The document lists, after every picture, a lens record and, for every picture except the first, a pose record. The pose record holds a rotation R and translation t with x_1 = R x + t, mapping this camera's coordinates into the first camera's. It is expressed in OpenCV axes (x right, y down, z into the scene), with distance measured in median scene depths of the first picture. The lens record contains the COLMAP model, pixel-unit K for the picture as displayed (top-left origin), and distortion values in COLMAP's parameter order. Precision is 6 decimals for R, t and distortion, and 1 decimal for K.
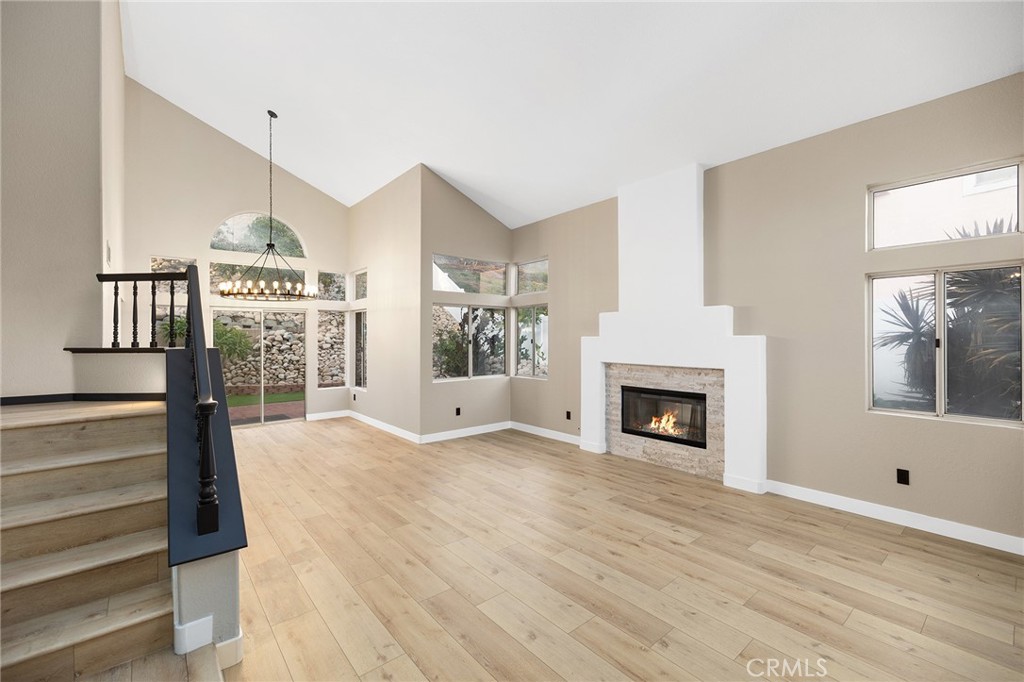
lens RADIAL K [[434.1, 0, 506.3], [0, 434.1, 337.3], [0, 0, 1]] dist [0.002054, 0.000477]
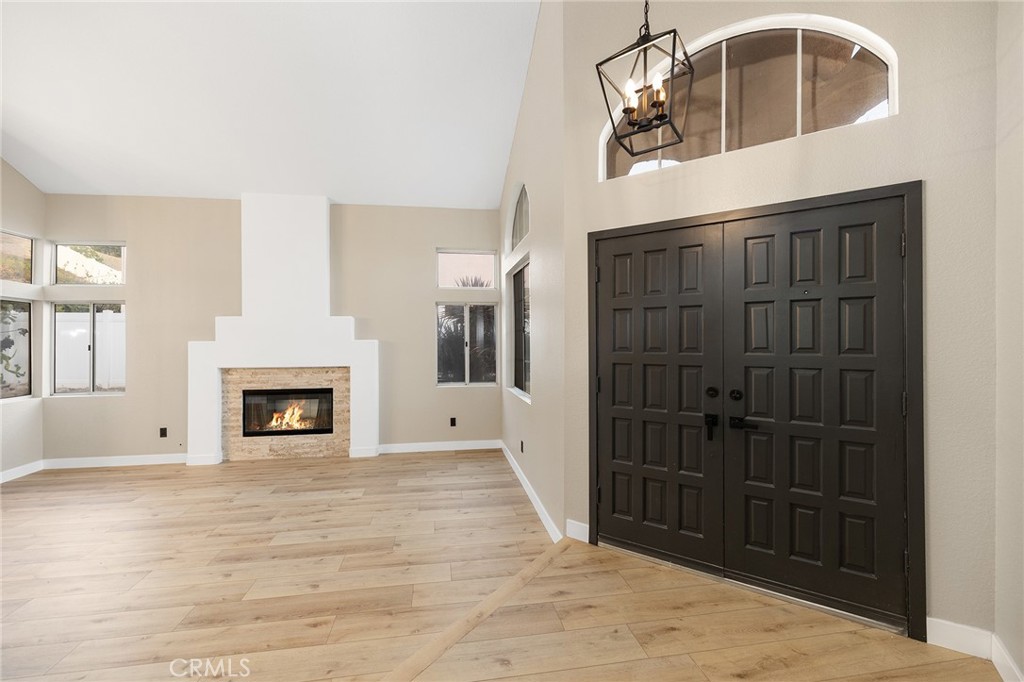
lens RADIAL K [[434.1, 0, 506.3], [0, 434.1, 337.3], [0, 0, 1]] dist [0.002054, 0.000477]
pose [[0.512840, 0.003688, 0.858476, -0.301902], [0.005352, 0.999958, -0.007492, 0.000168], [-0.858468, 0.008437, 0.512798, -0.040232]]
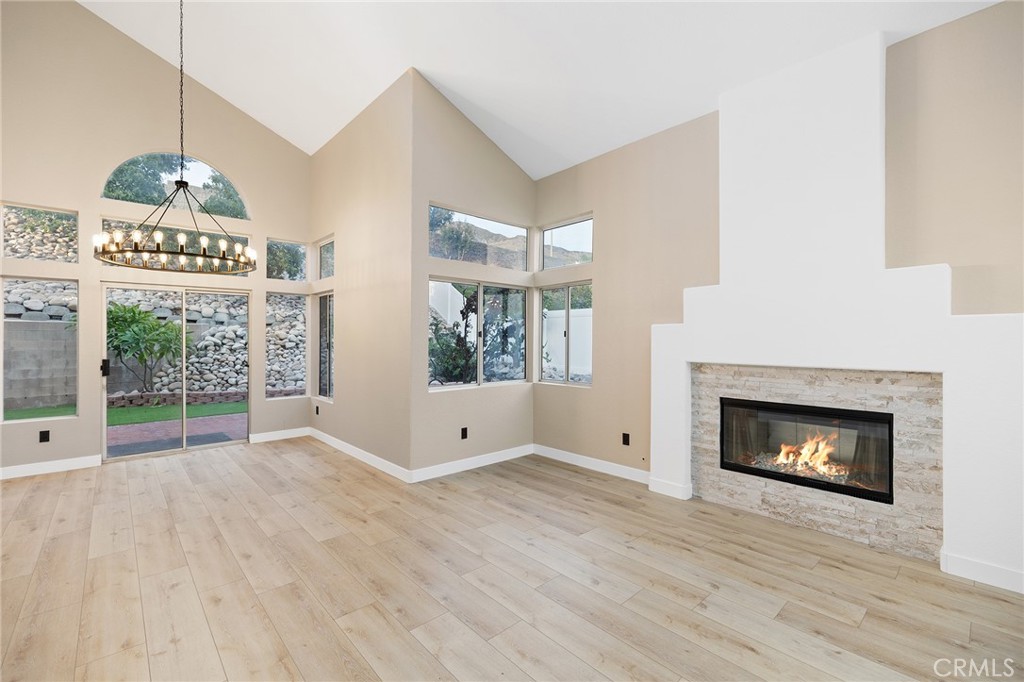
lens RADIAL K [[441.2, 0, 507.2], [0, 441.2, 338.1], [0, 0, 1]] dist [0.001845, 0.000197]
pose [[0.998985, 0.003507, 0.044915, -0.094475], [-0.003310, 0.999985, -0.004456, 0.026689], [-0.044930, 0.004303, 0.998981, 0.364843]]
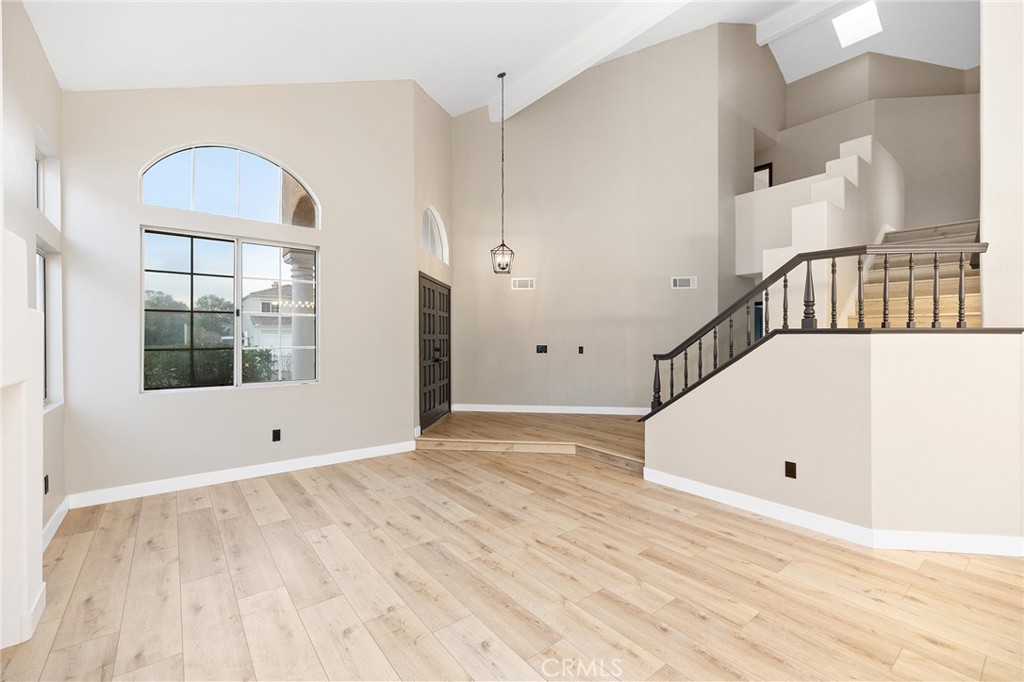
lens RADIAL K [[434.1, 0, 506.3], [0, 434.1, 337.3], [0, 0, 1]] dist [0.002054, 0.000477]
pose [[-0.999630, 0.003051, 0.027016, -0.004637], [0.003012, 0.999994, -0.001476, 0.025492], [-0.027020, -0.001394, -0.999634, 1.217273]]
